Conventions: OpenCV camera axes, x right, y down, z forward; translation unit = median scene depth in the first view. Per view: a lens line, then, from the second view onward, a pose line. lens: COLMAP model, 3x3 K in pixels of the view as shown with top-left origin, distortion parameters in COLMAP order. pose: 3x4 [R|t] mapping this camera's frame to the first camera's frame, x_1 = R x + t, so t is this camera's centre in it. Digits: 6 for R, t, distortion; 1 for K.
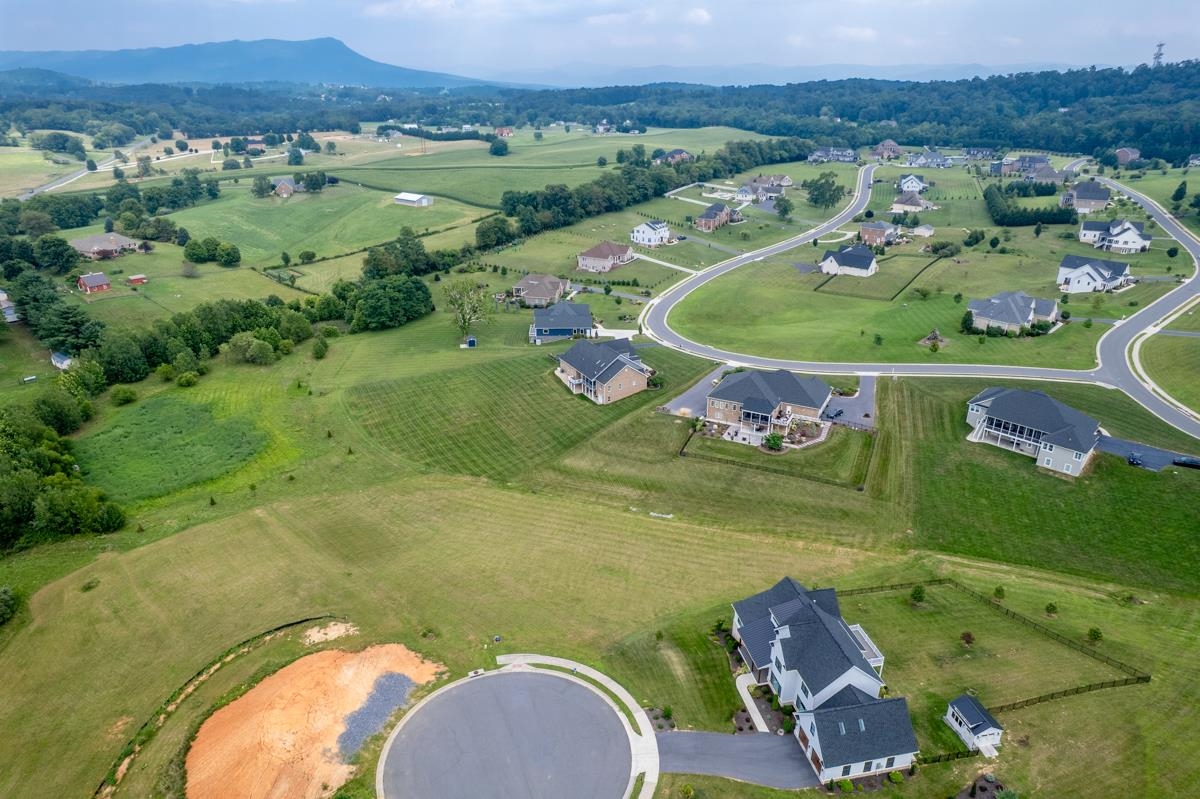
lens RADIAL K [[767.4, 0, 604.9], [0, 767.4, 406.8], [0, 0, 1]] dist [-0.077433, 0.070491]
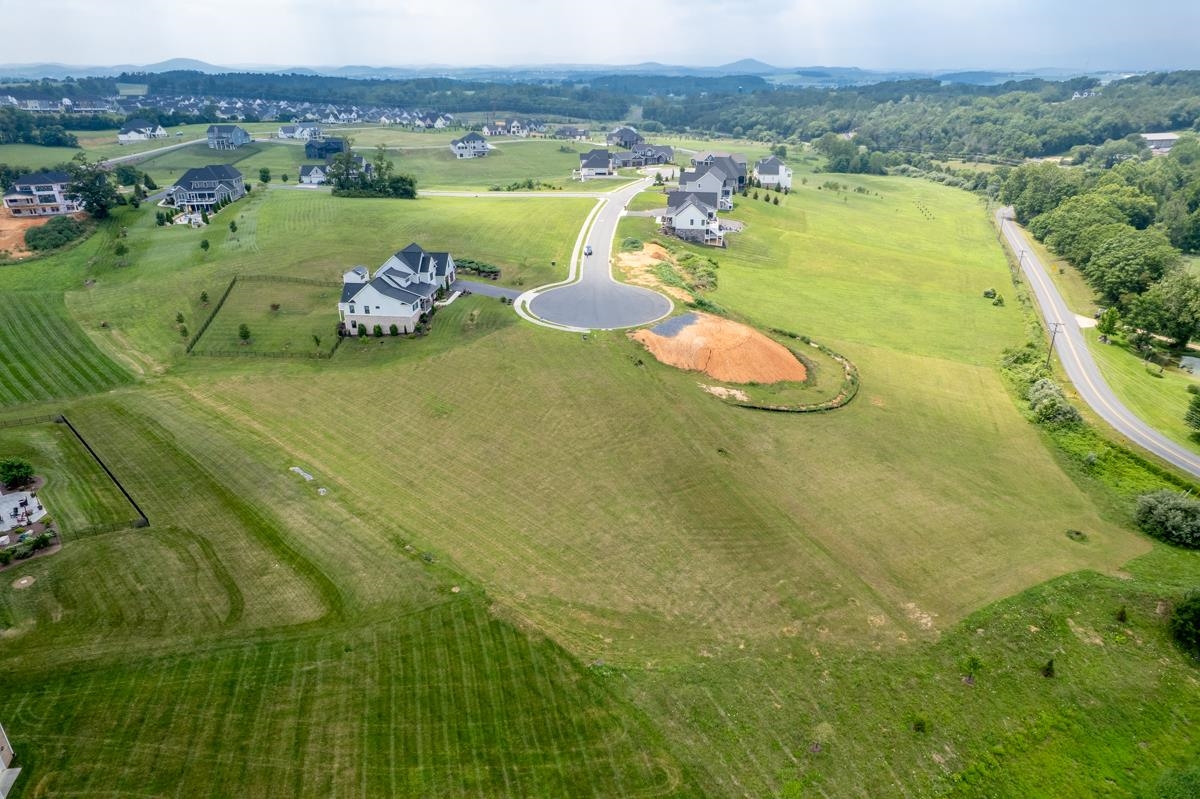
lens RADIAL K [[767.4, 0, 604.9], [0, 767.4, 406.8], [0, 0, 1]] dist [-0.077433, 0.070491]
pose [[-0.951490, -0.133810, 0.277058, -0.336639], [0.115386, 0.679574, 0.724476, -0.334359], [-0.285224, 0.721300, -0.631168, 1.167094]]
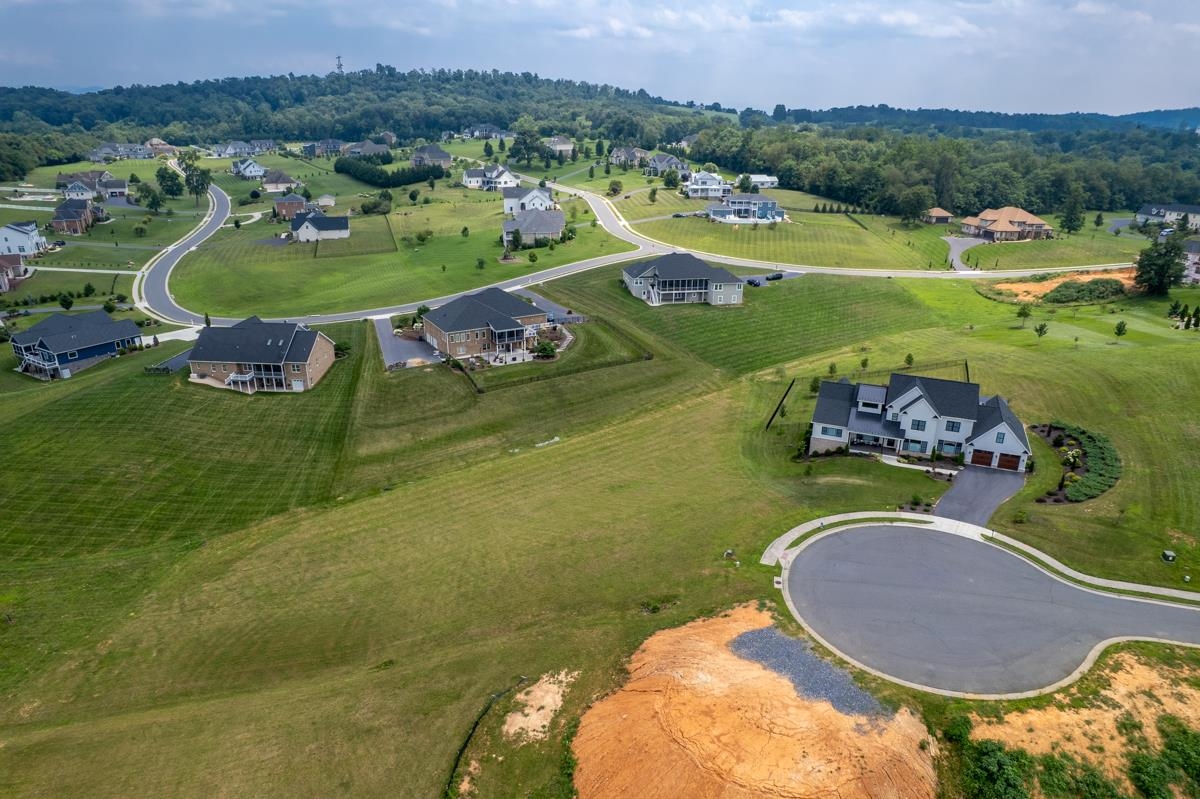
lens RADIAL K [[767.4, 0, 604.9], [0, 767.4, 406.8], [0, 0, 1]] dist [-0.077433, 0.070491]
pose [[0.553481, -0.302202, 0.776101, -0.485439], [0.325003, 0.936340, 0.132819, 0.009497], [-0.766833, 0.178722, 0.616462, 0.363575]]
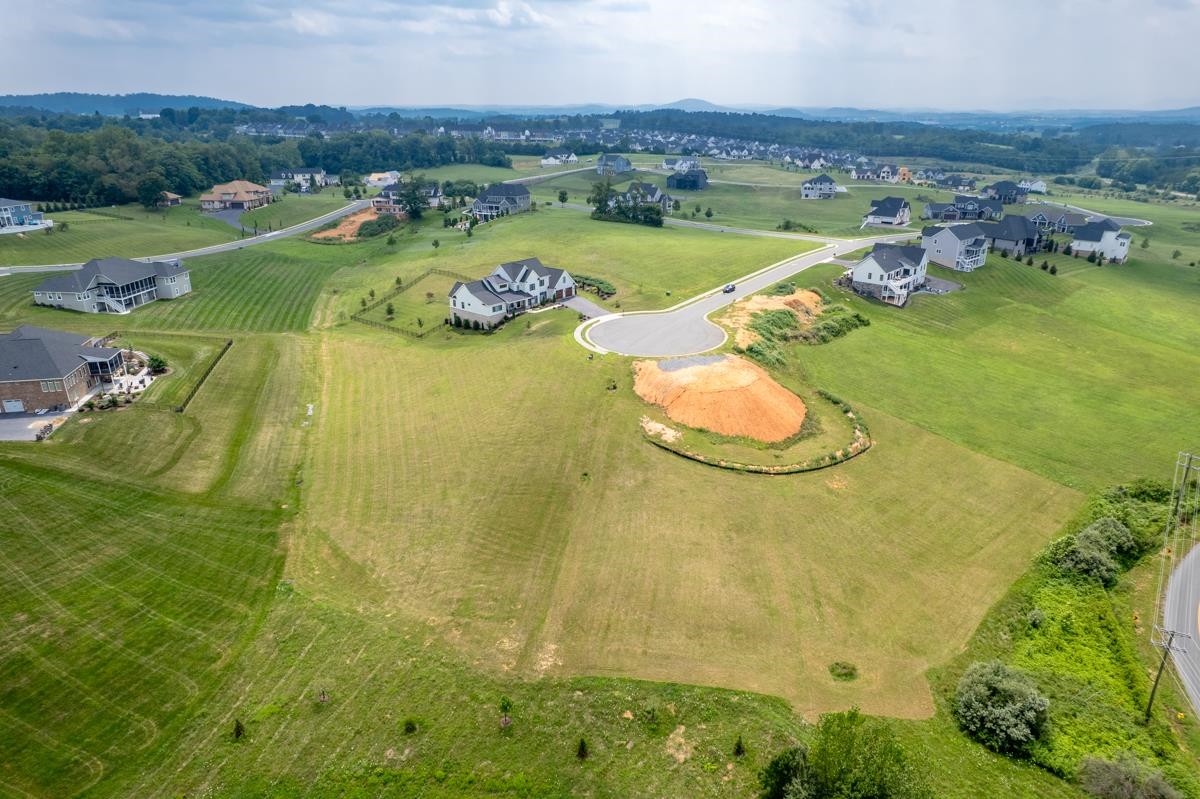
lens RADIAL K [[767.4, 0, 604.9], [0, 767.4, 406.8], [0, 0, 1]] dist [-0.077433, 0.070491]
pose [[-0.623283, -0.296146, 0.723752, -0.730200], [0.304572, 0.760501, 0.573476, -0.252277], [-0.720246, 0.577872, -0.383809, 0.968714]]
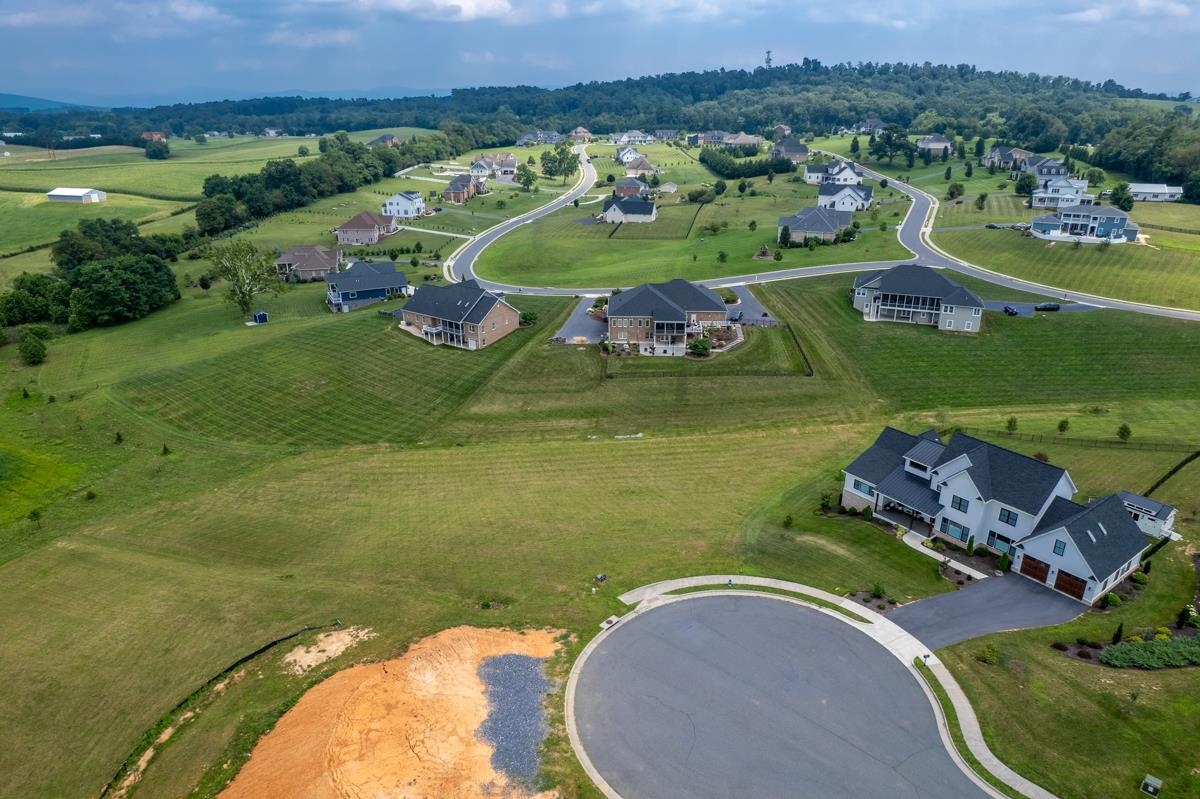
lens RADIAL K [[767.4, 0, 604.9], [0, 767.4, 406.8], [0, 0, 1]] dist [-0.077433, 0.070491]
pose [[0.906856, -0.159418, 0.390126, -0.243866], [0.169991, 0.985417, 0.007525, 0.087487], [-0.385637, 0.059494, 0.920731, 0.202550]]
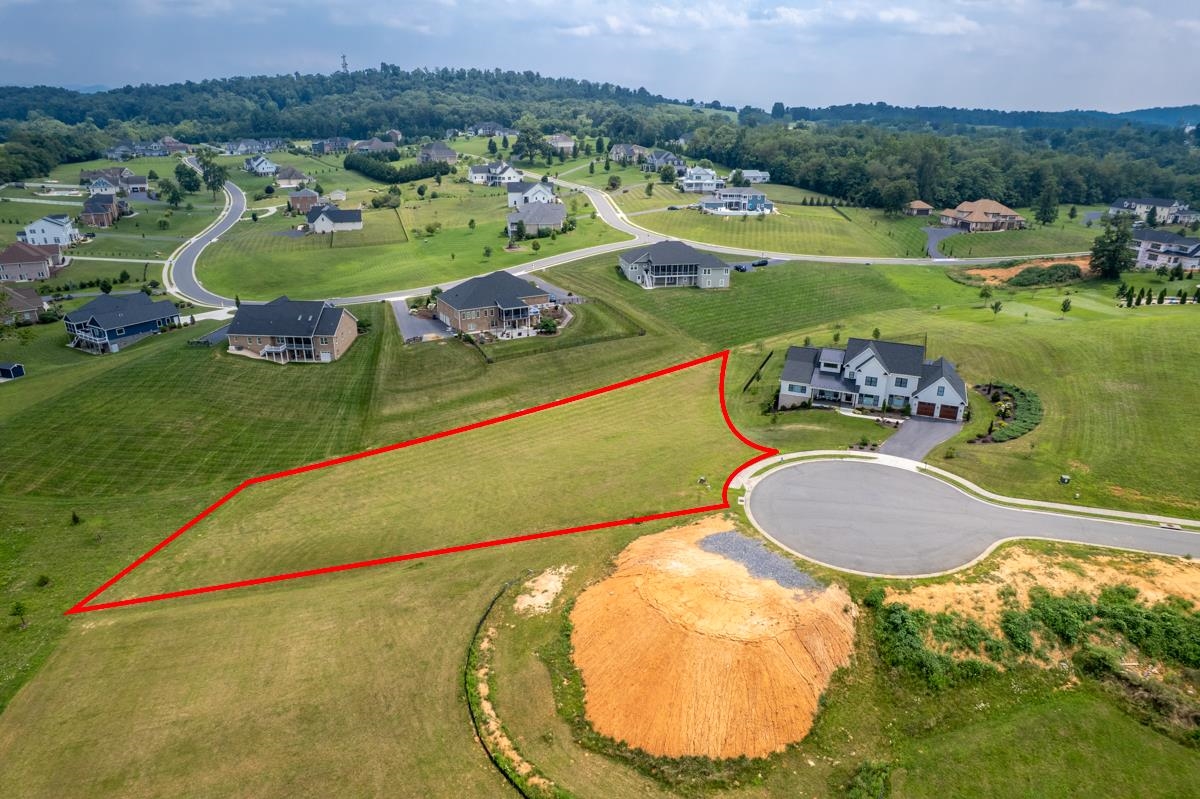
lens RADIAL K [[767.4, 0, 604.9], [0, 767.4, 406.8], [0, 0, 1]] dist [-0.077433, 0.070491]
pose [[0.555220, -0.304162, 0.774091, -0.568248], [0.325710, 0.935907, 0.134127, 0.033182], [-0.765274, 0.177659, 0.618703, 0.305199]]
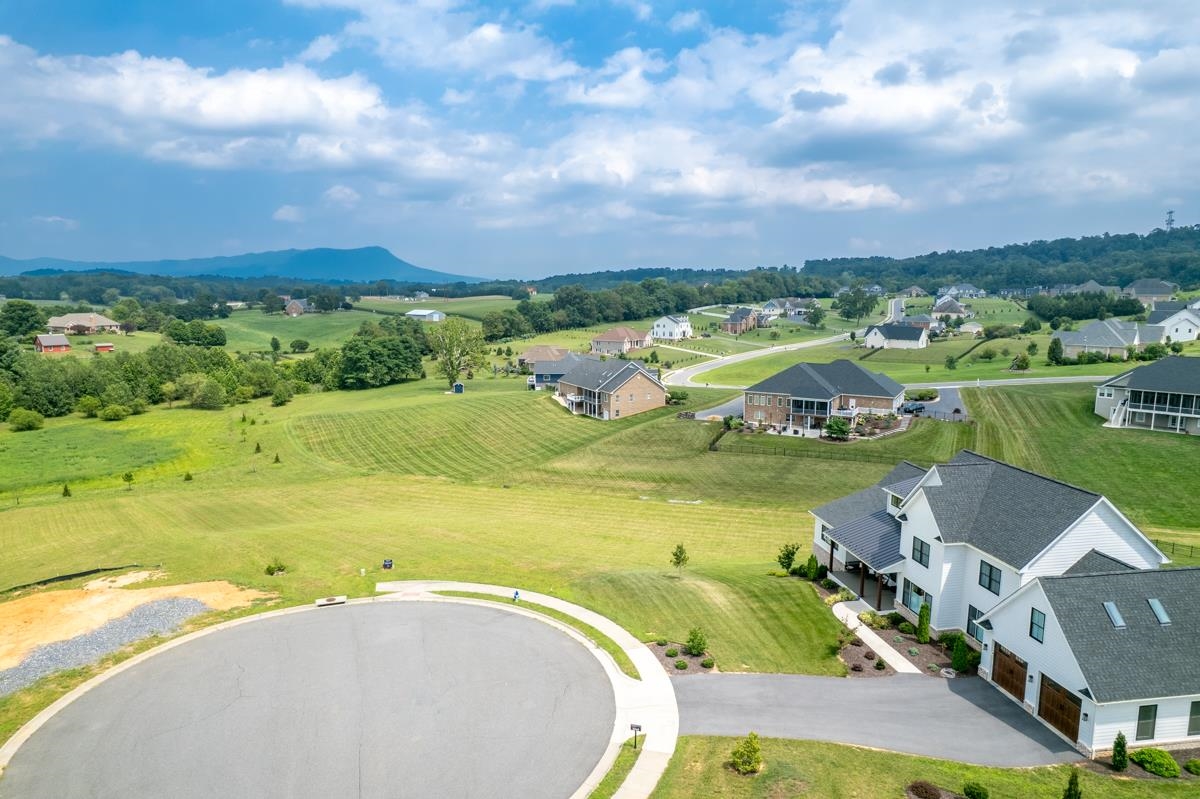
lens RADIAL K [[767.4, 0, 604.9], [0, 767.4, 406.8], [0, 0, 1]] dist [-0.077433, 0.070491]
pose [[0.999421, 0.002084, -0.033967, 0.022407], [-0.010533, 0.968049, -0.250538, 0.205675], [0.032360, 0.250751, 0.967511, 0.272733]]
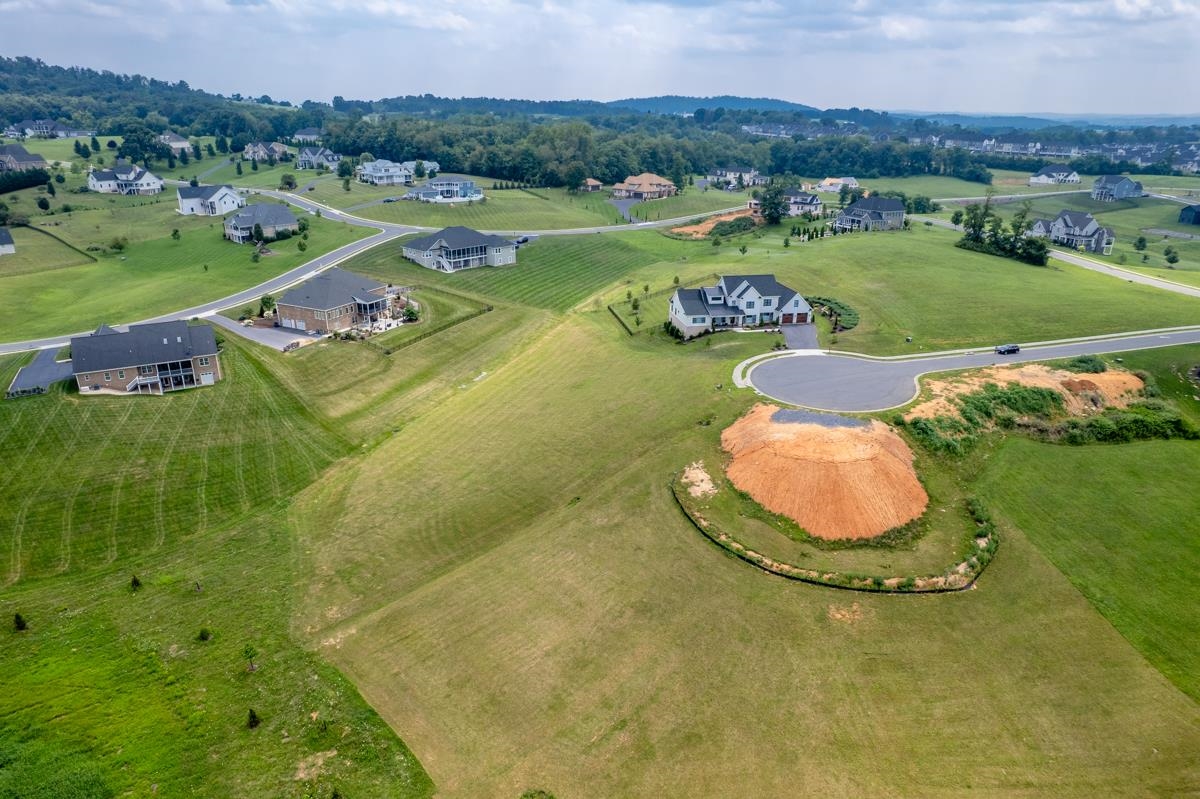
lens RADIAL K [[767.4, 0, 604.9], [0, 767.4, 406.8], [0, 0, 1]] dist [-0.077433, 0.070491]
pose [[0.007690, -0.373111, 0.927755, -0.807509], [0.390430, 0.855262, 0.340721, -0.099933], [-0.920601, 0.359603, 0.152251, 0.617261]]
